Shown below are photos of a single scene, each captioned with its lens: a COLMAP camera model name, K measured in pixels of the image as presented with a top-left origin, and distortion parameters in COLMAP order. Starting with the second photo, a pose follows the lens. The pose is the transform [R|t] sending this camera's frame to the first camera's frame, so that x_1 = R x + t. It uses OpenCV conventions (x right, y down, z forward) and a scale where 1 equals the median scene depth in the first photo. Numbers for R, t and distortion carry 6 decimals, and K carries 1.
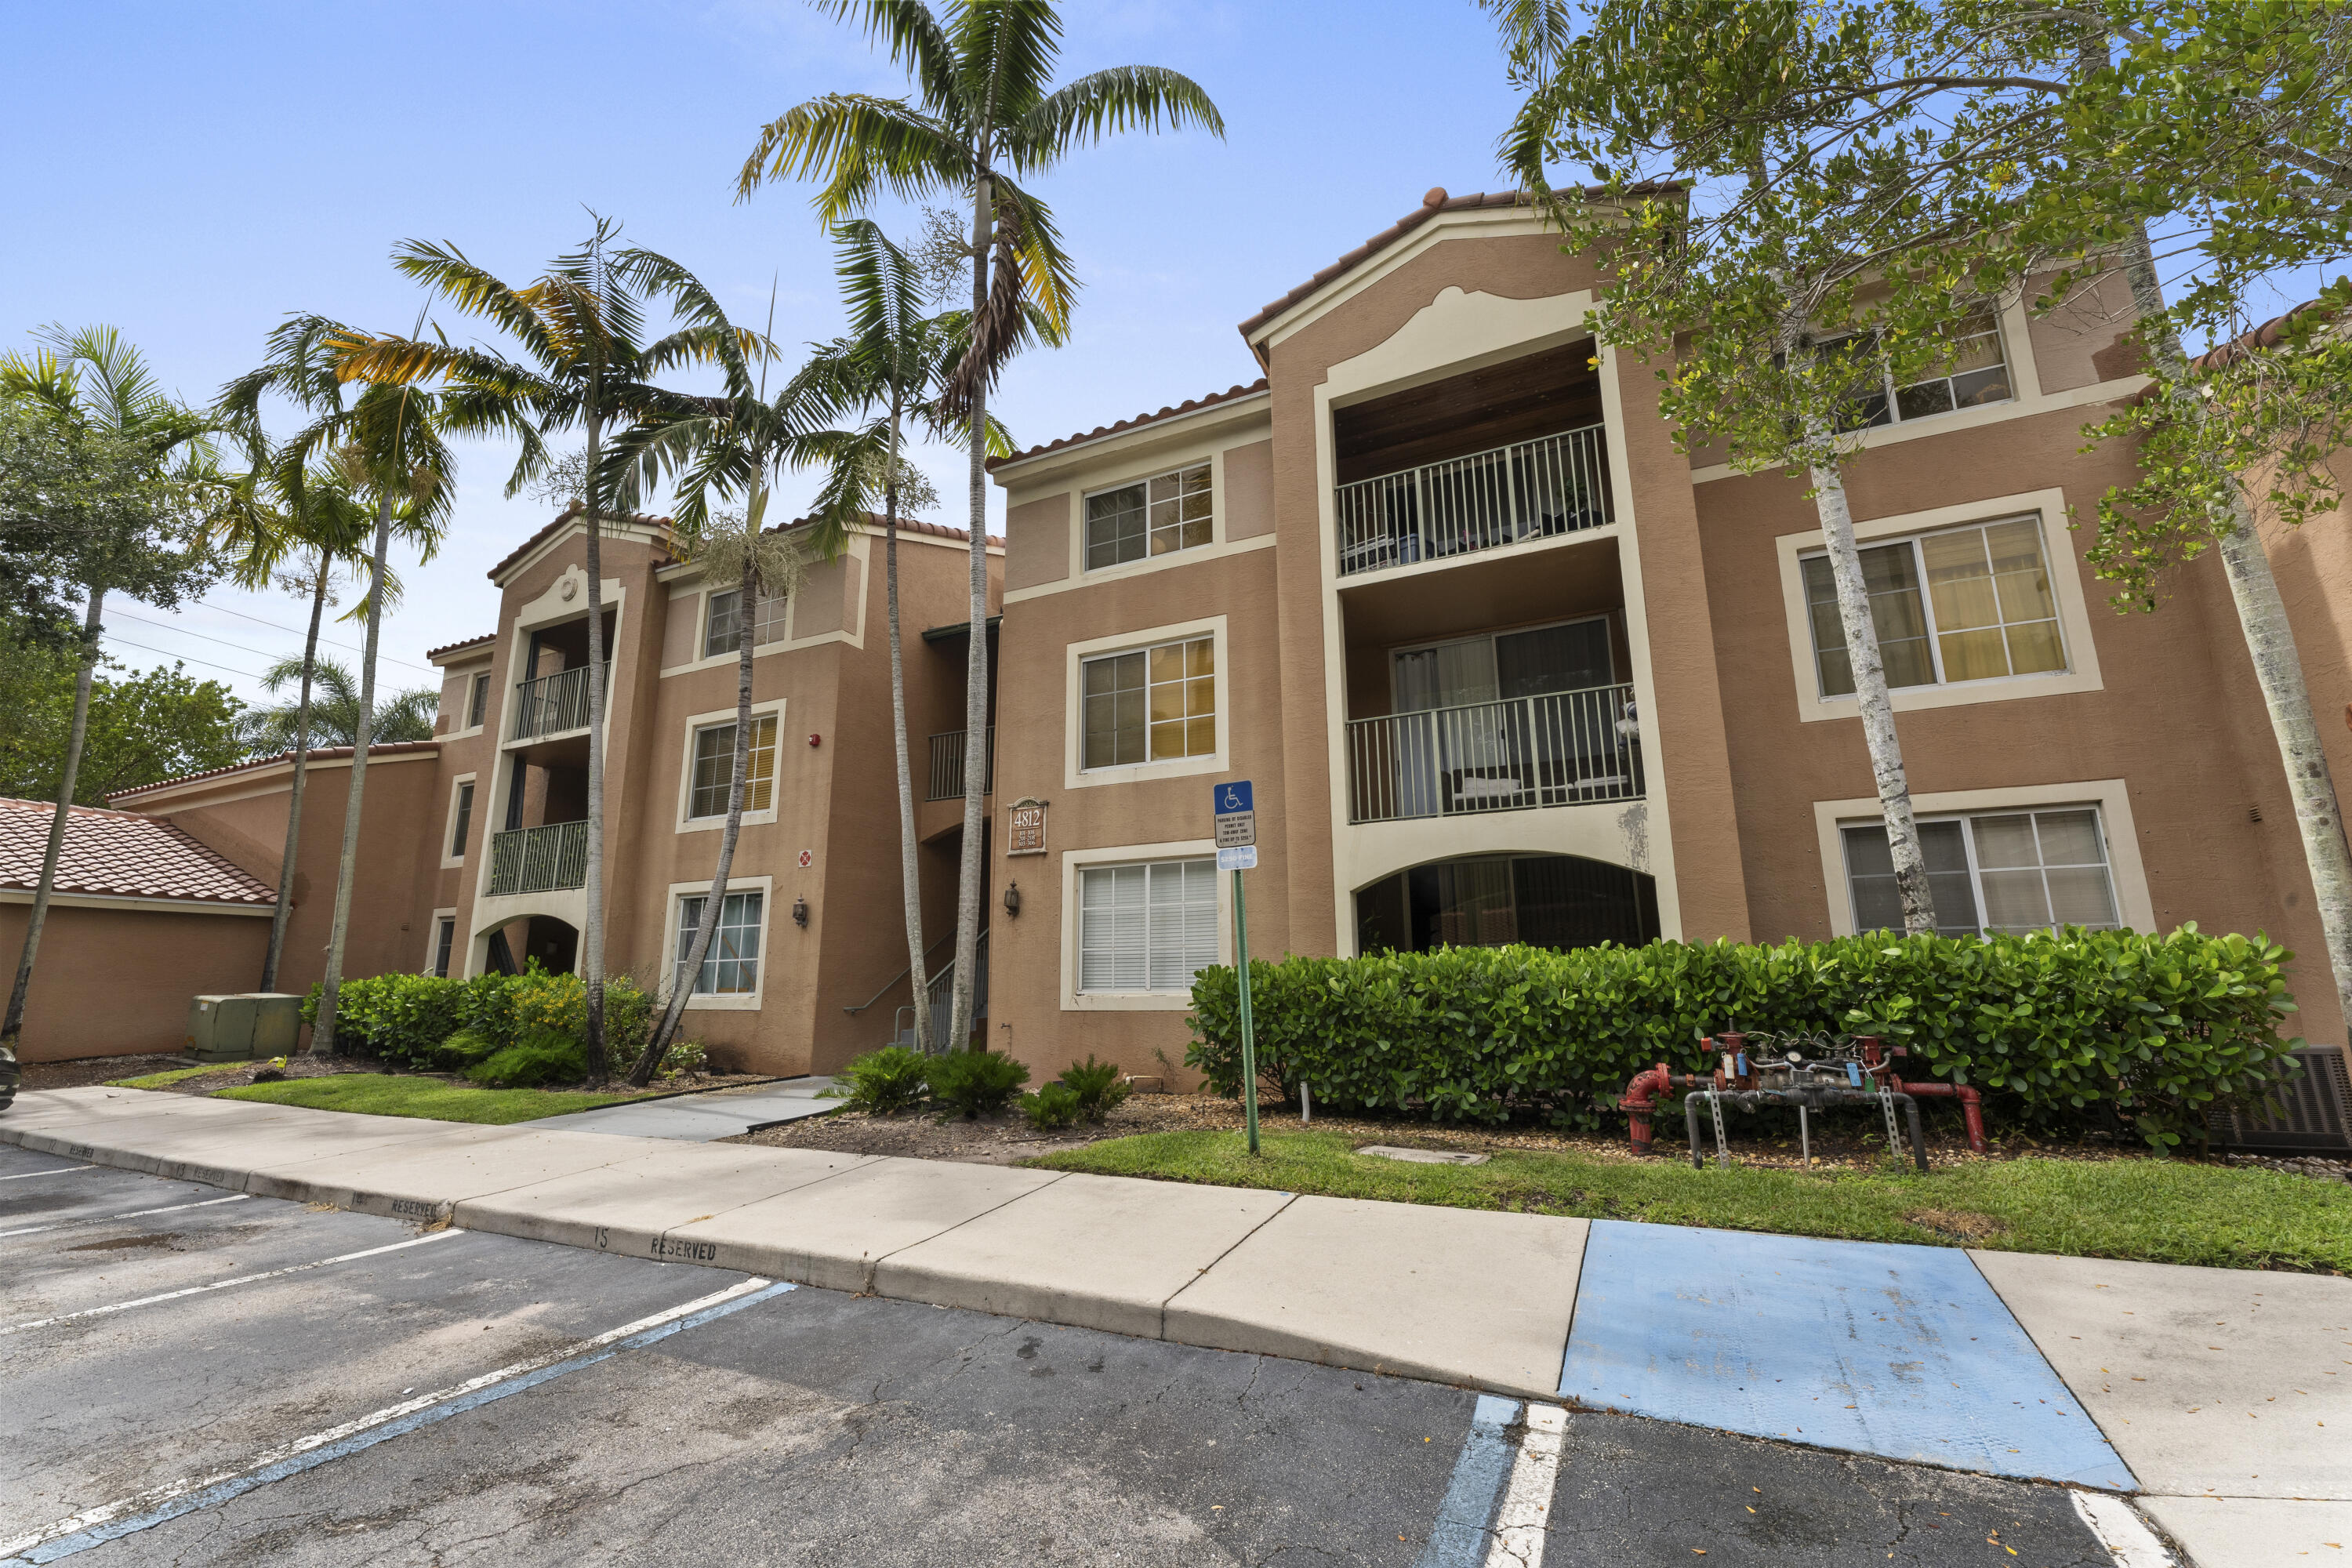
lens RADIAL K [[942.3, 0, 1176.0], [0, 942.3, 784.0], [0, 0, 1]] dist [0.000867, -0.000280]
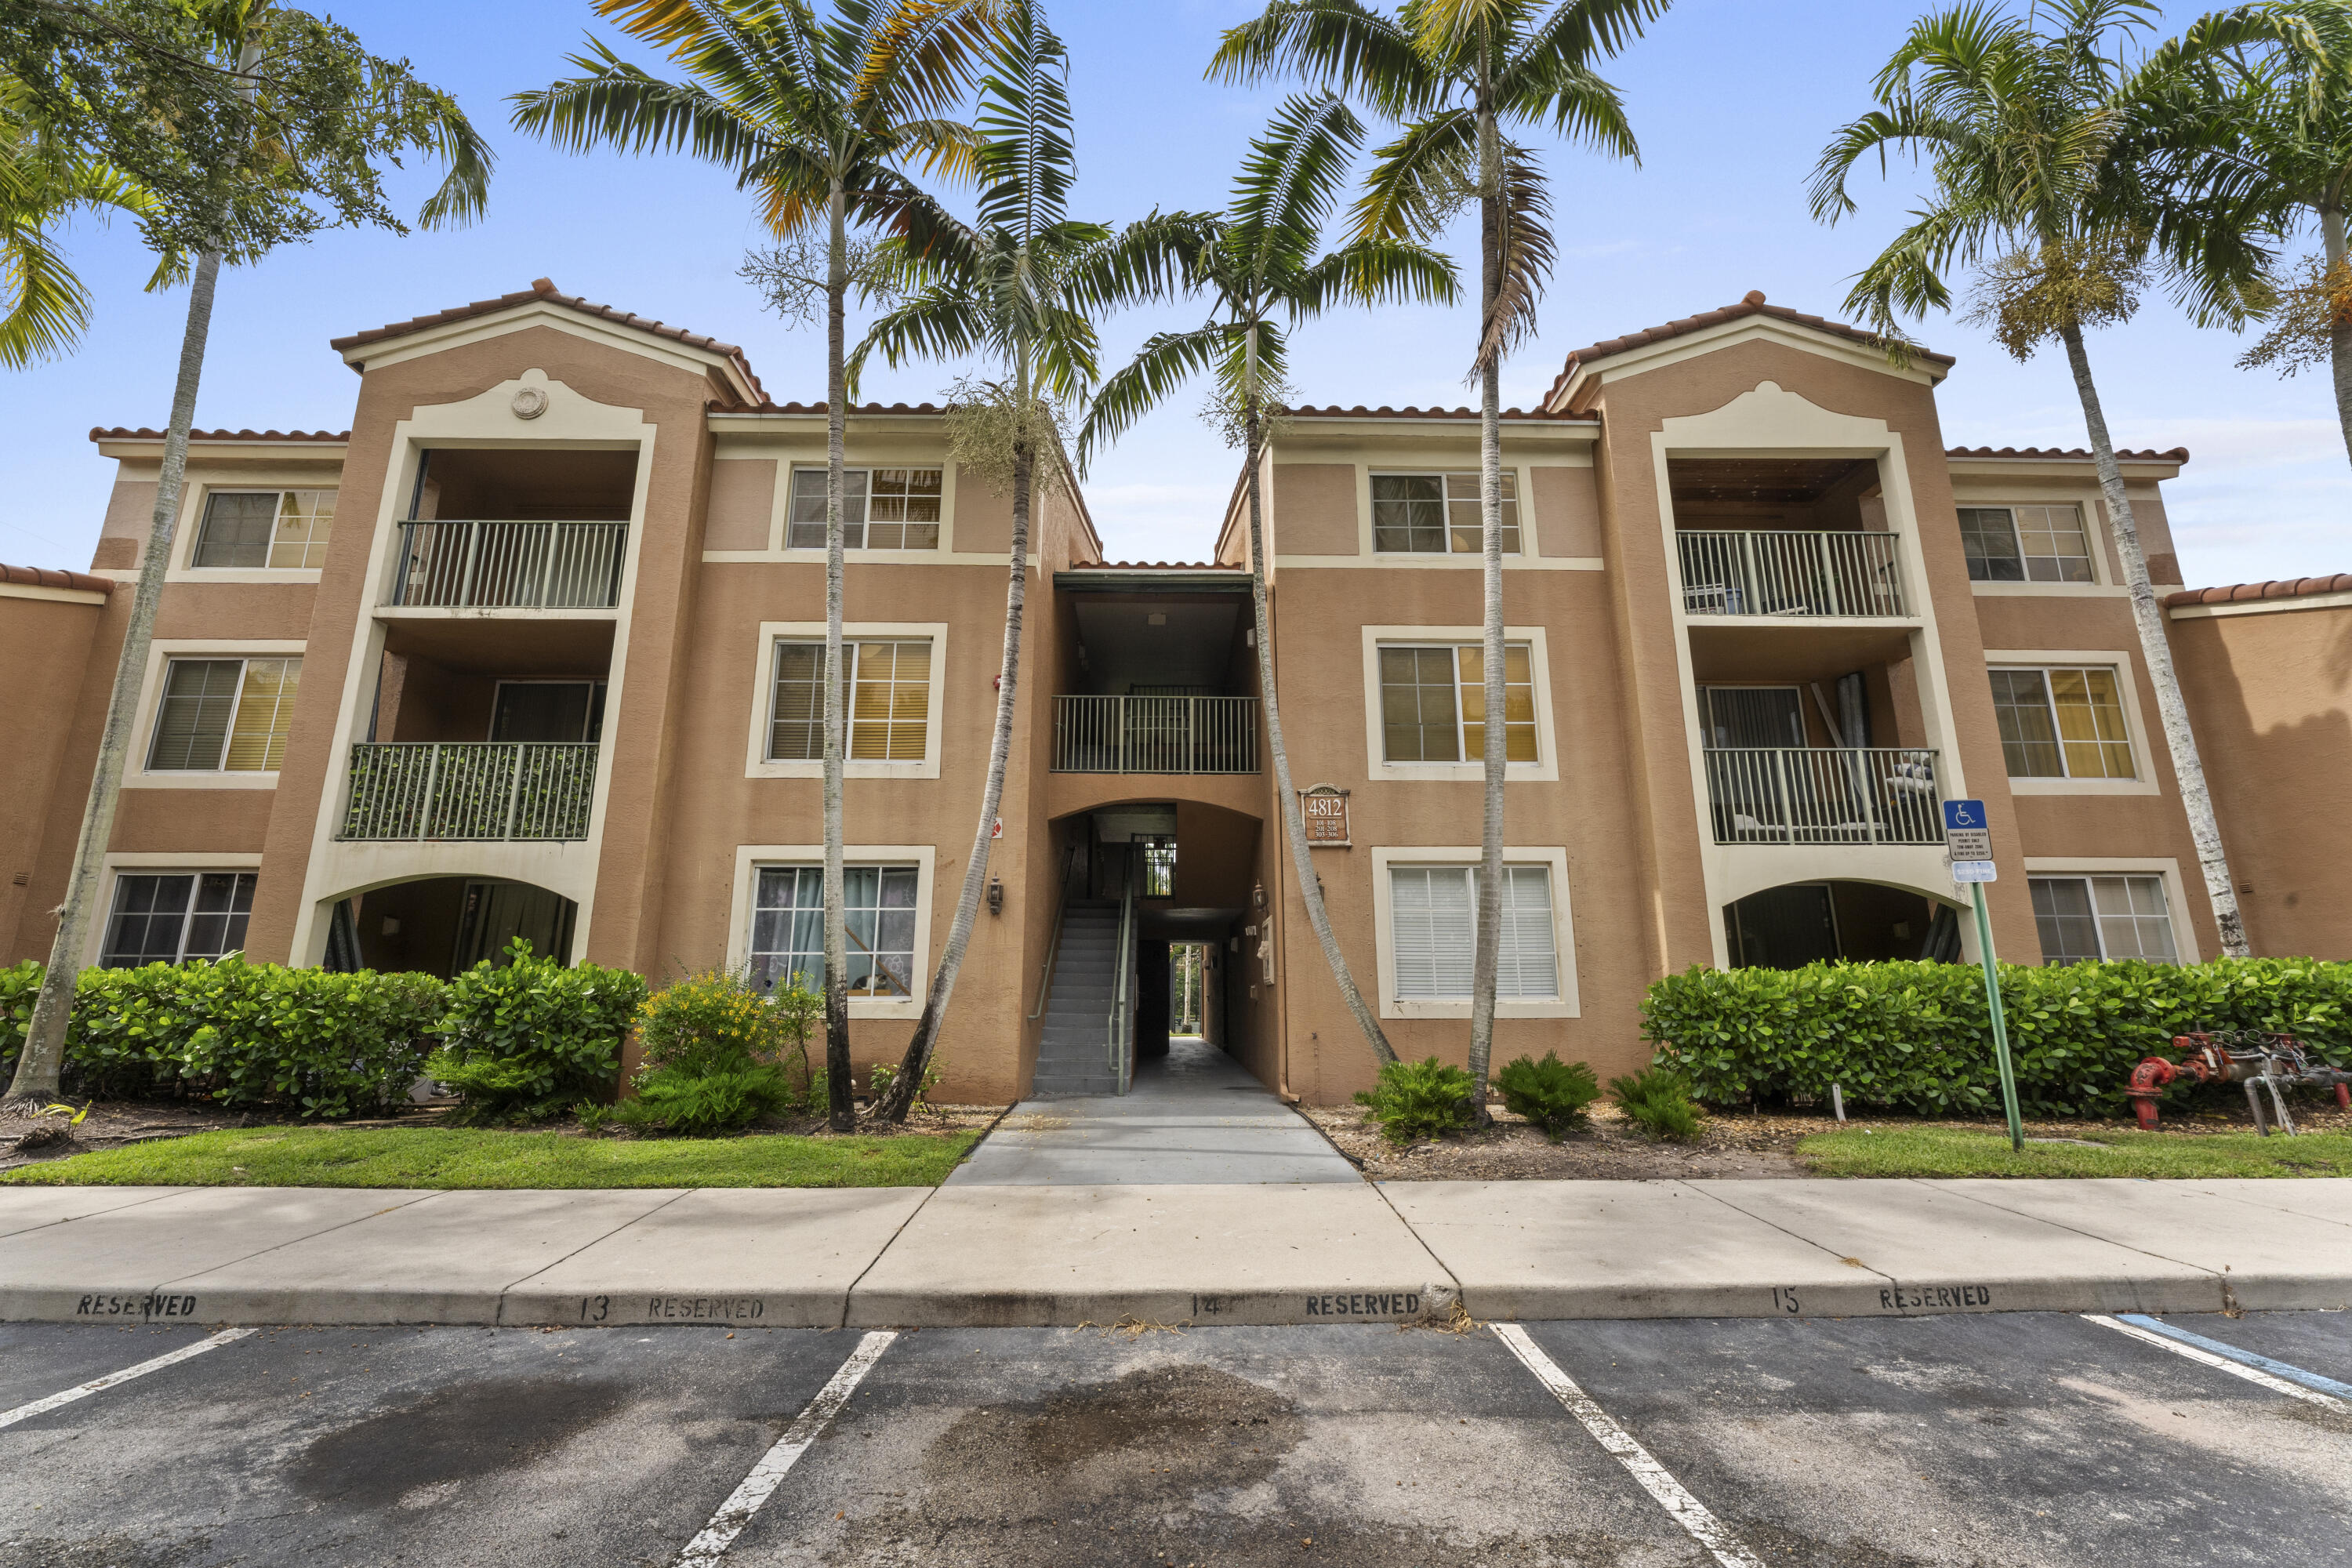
lens RADIAL K [[942.3, 0, 1176.0], [0, 942.3, 784.0], [0, 0, 1]] dist [0.000867, -0.000280]
pose [[0.893652, 0.109637, 0.435161, -0.703419], [-0.102936, 0.993922, -0.039022, 0.066362], [-0.436794, -0.009922, 0.899507, 0.252331]]
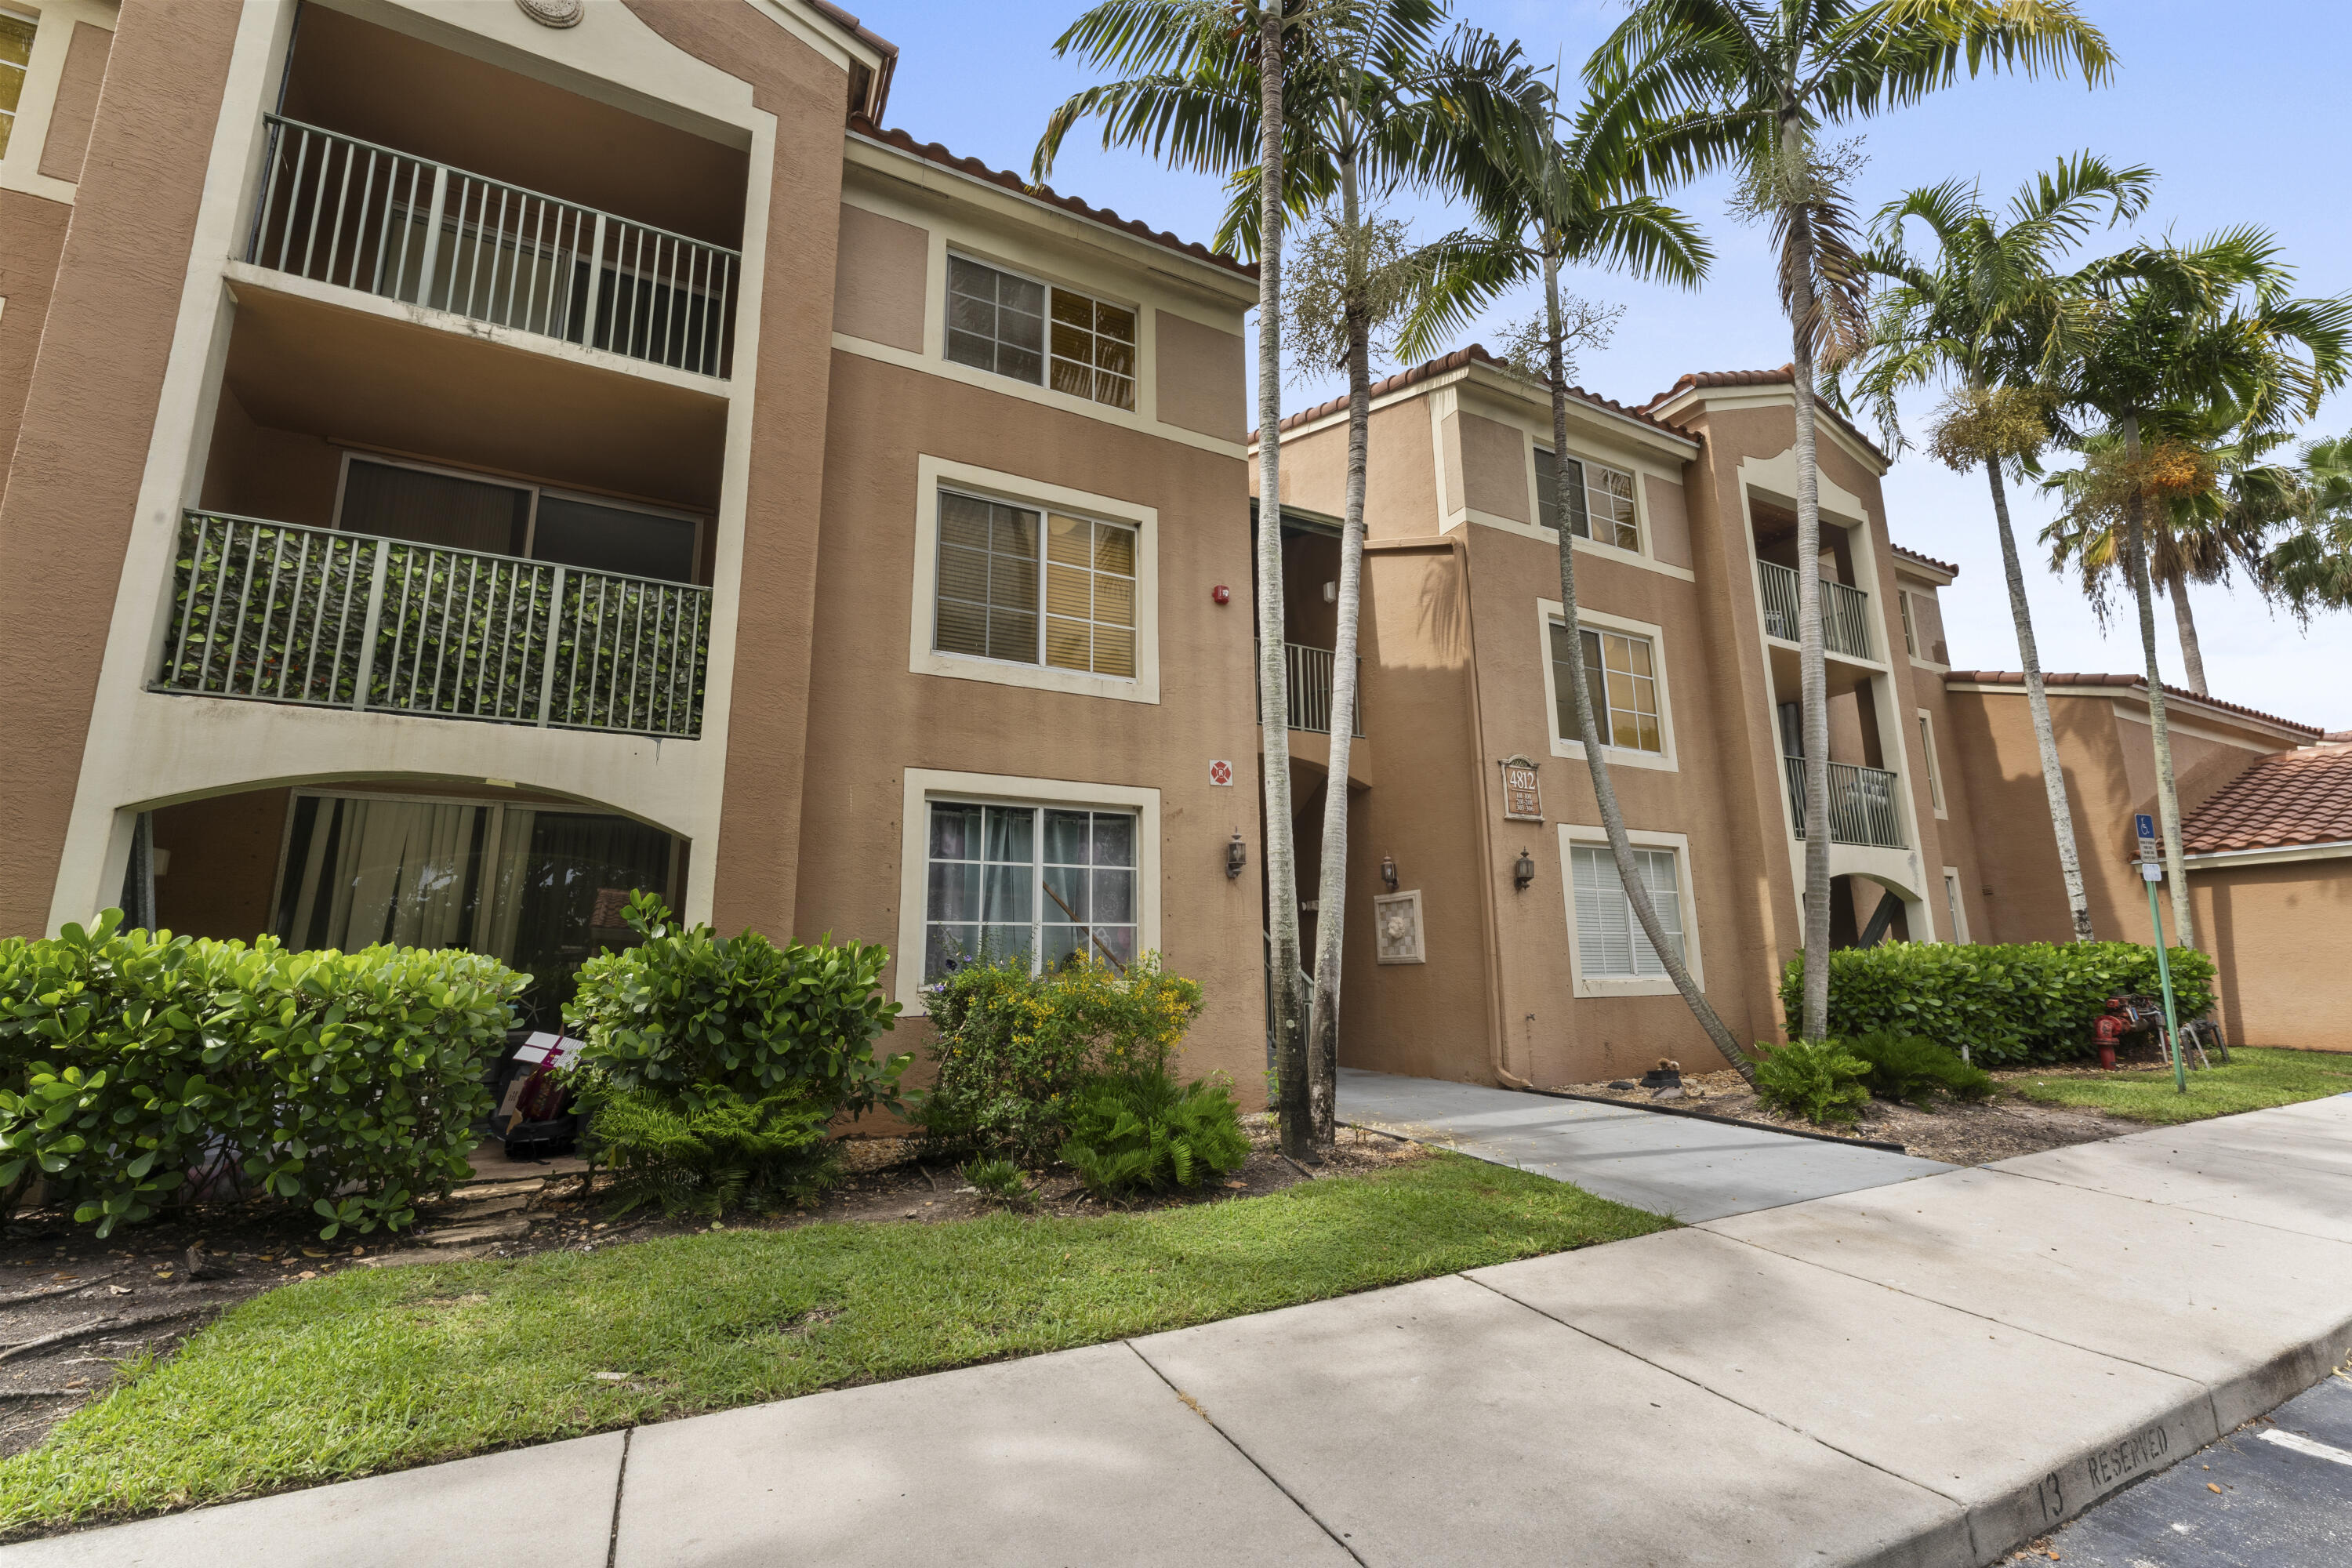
lens RADIAL K [[942.3, 0, 1176.0], [0, 942.3, 784.0], [0, 0, 1]] dist [0.000867, -0.000280]
pose [[0.609849, 0.158969, 0.776410, -1.059861], [-0.164226, 0.983760, -0.072428, 0.160834], [-0.775315, -0.083337, 0.626052, 0.721036]]
